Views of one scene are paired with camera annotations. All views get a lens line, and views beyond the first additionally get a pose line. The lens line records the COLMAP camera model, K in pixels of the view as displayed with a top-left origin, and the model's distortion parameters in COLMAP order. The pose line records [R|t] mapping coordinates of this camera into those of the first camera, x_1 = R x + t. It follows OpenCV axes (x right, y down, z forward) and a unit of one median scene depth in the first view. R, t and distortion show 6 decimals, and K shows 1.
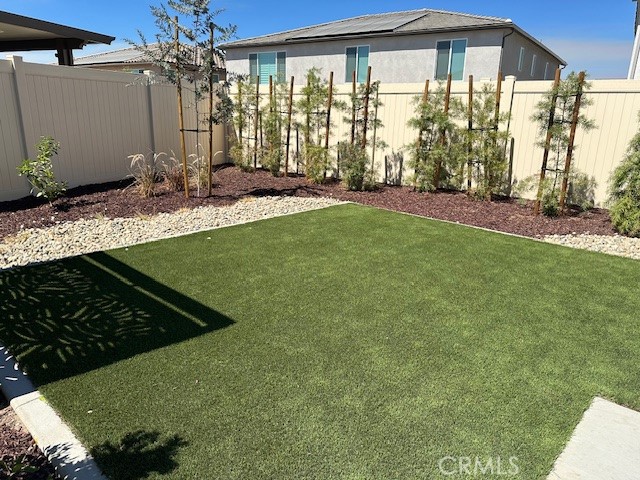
lens RADIAL K [[447.6, 0, 322.3], [0, 447.6, 252.8], [0, 0, 1]] dist [0.062242, -0.098463]
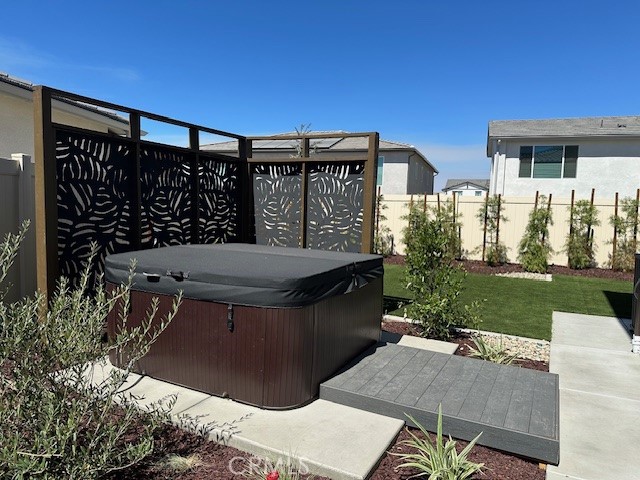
lens RADIAL K [[447.6, 0, 322.3], [0, 447.6, 252.8], [0, 0, 1]] dist [0.062242, -0.098463]
pose [[0.971123, -0.012745, 0.238237, -0.596206], [0.059188, 0.980225, -0.188828, 0.168182], [-0.231119, 0.197477, 0.952674, -0.606766]]
